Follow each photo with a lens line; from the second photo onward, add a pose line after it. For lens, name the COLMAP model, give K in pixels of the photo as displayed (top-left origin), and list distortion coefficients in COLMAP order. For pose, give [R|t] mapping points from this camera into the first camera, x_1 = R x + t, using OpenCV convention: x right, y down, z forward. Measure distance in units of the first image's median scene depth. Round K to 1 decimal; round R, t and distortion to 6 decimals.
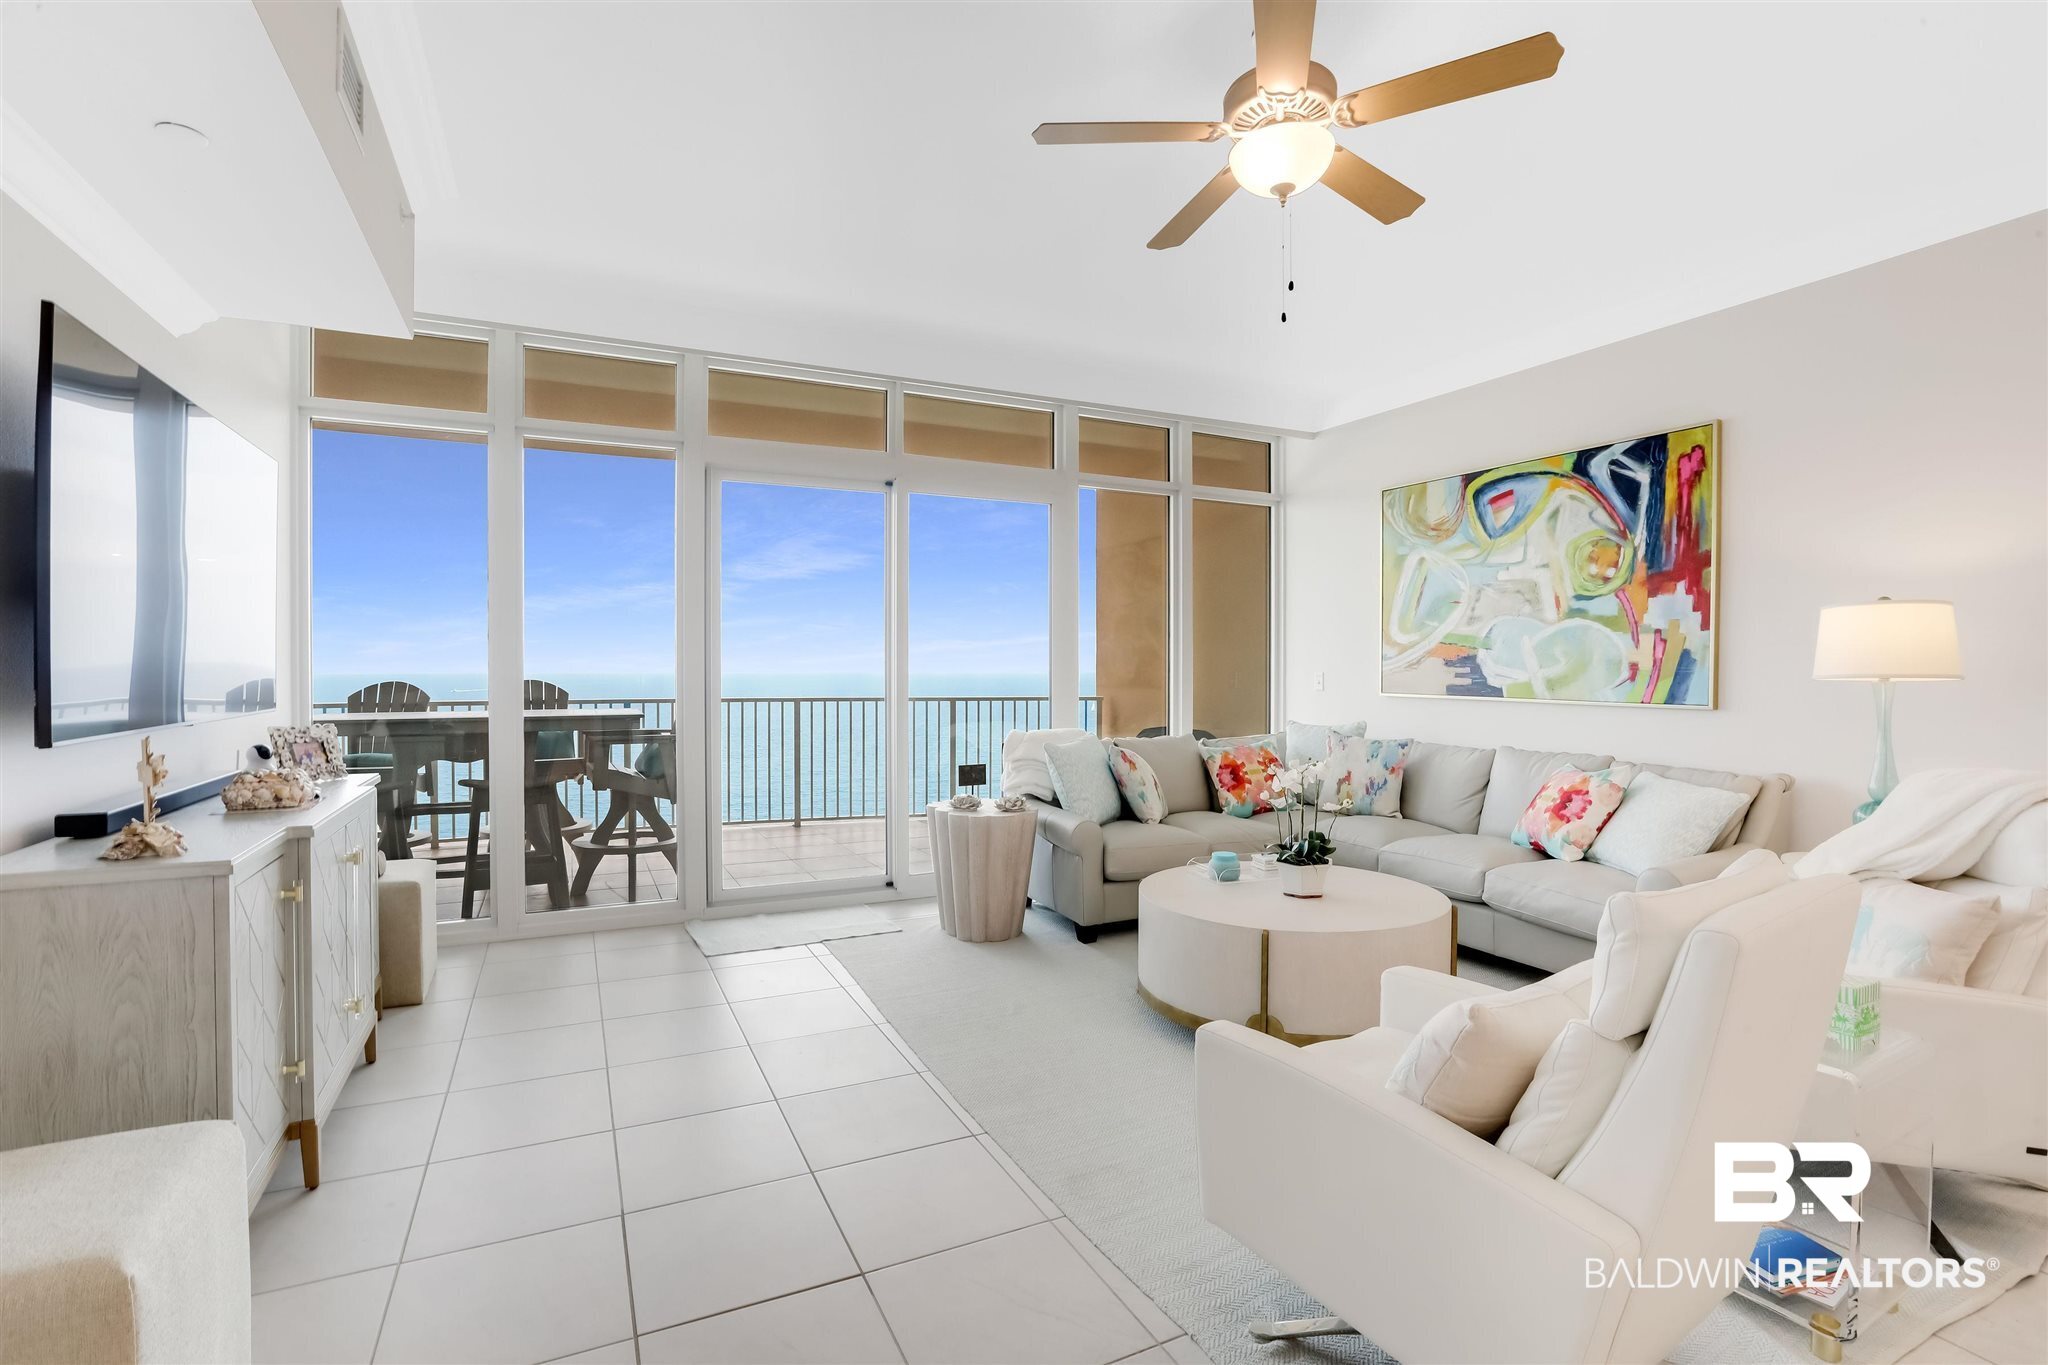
lens RADIAL K [[935.3, 0, 1033.6], [0, 935.3, 683.1], [0, 0, 1]] dist [-0.033963, 0.000171]
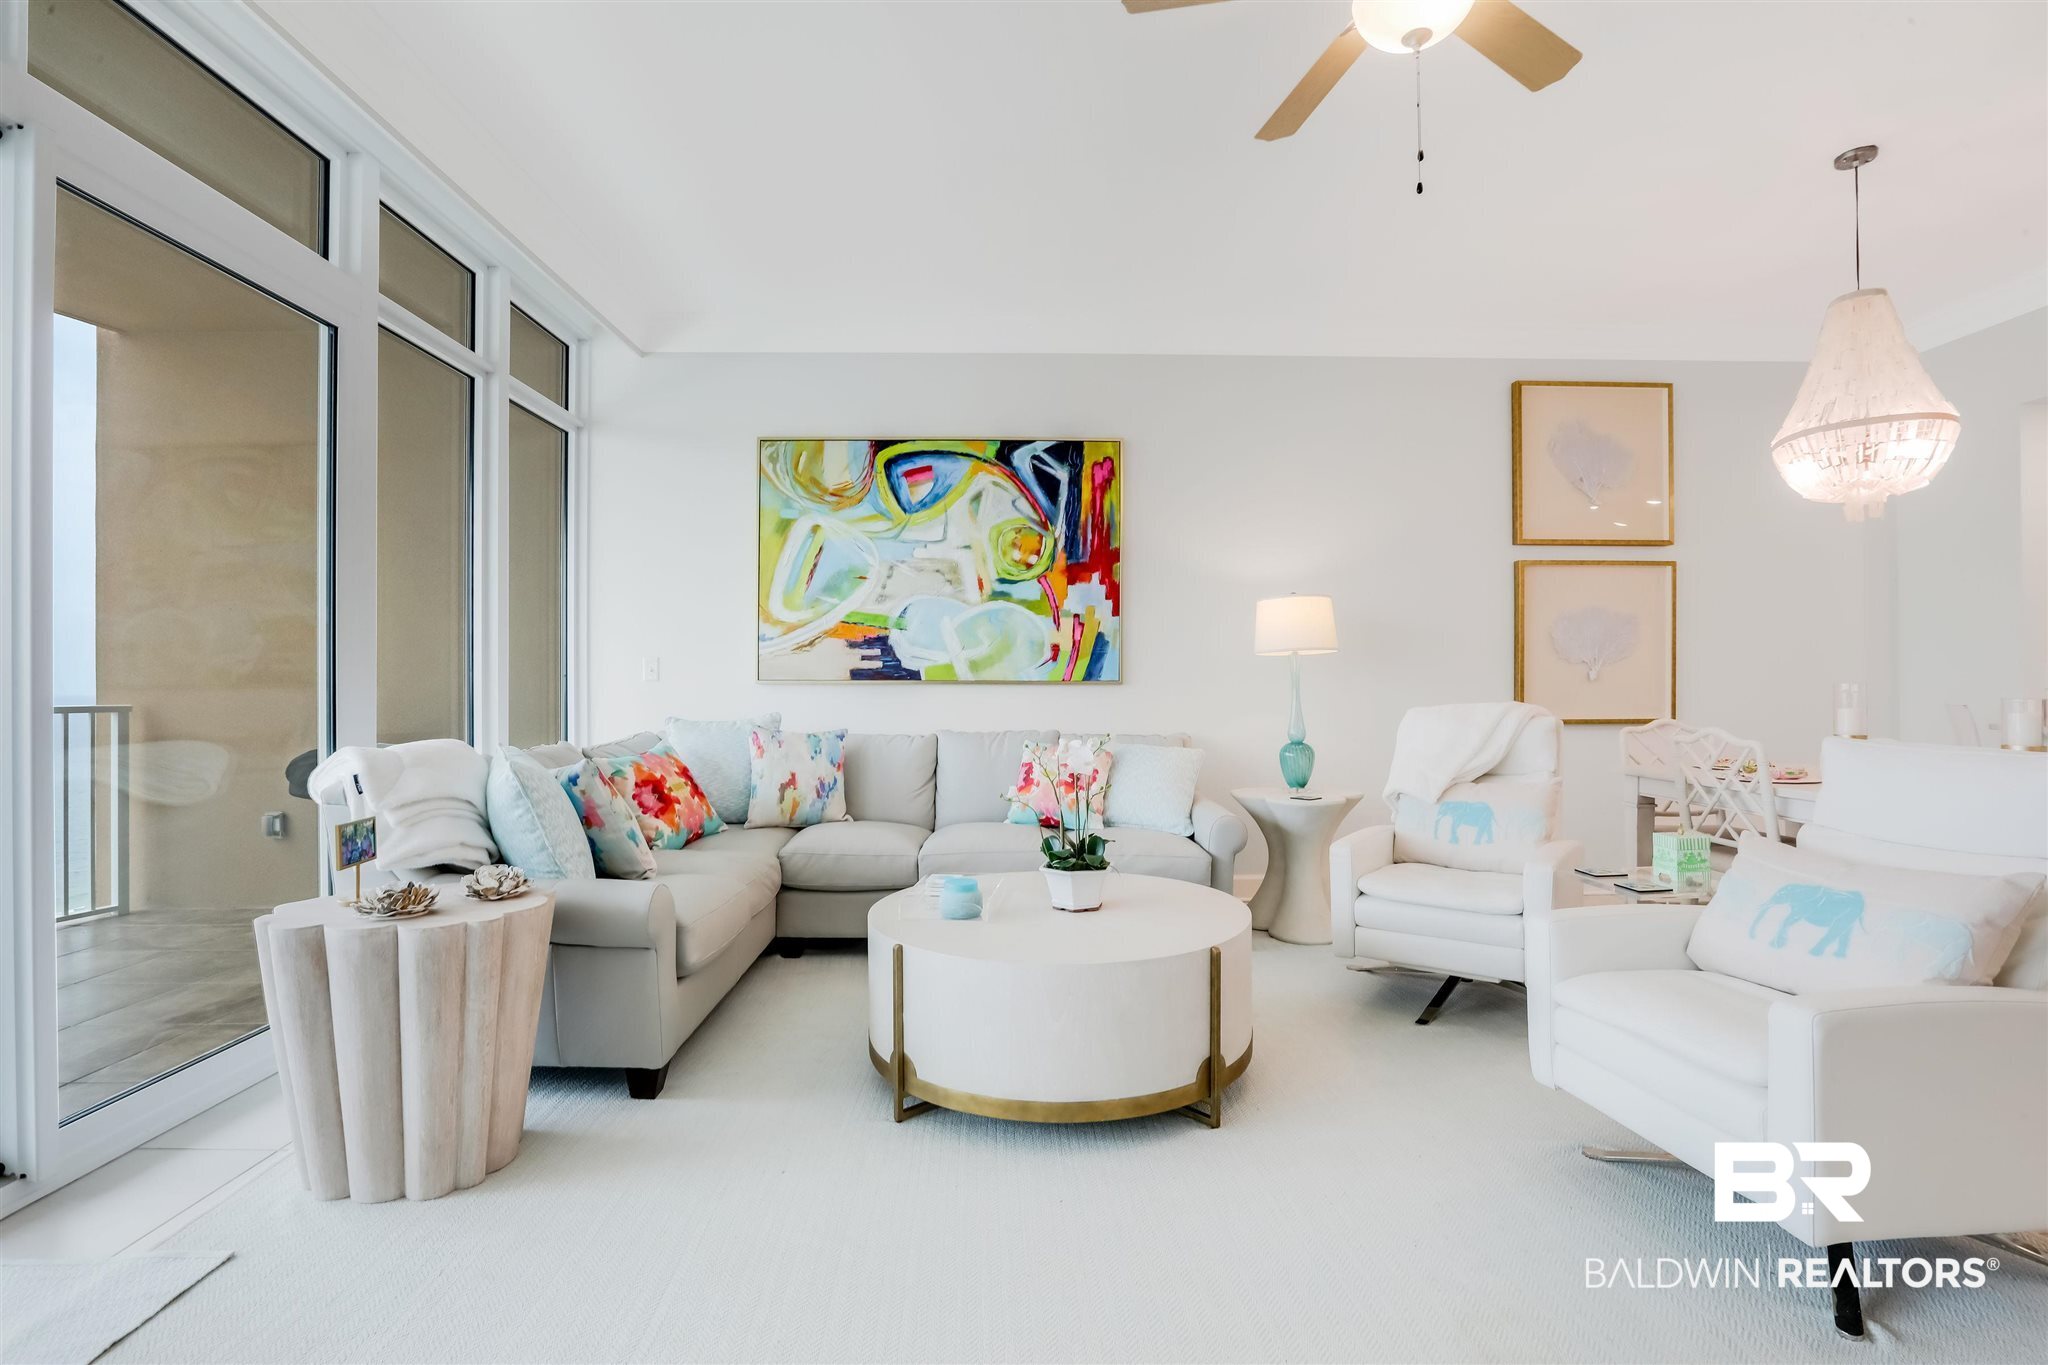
lens RADIAL K [[935.3, 0, 1019.9], [0, 935.3, 682.7], [0, 0, 1]] dist [-0.033963, 0.000171]
pose [[0.441558, -0.000157, 0.897233, -0.322288], [0.019605, 0.999763, -0.009473, 0.029686], [-0.897019, 0.021773, 0.441456, 0.493200]]
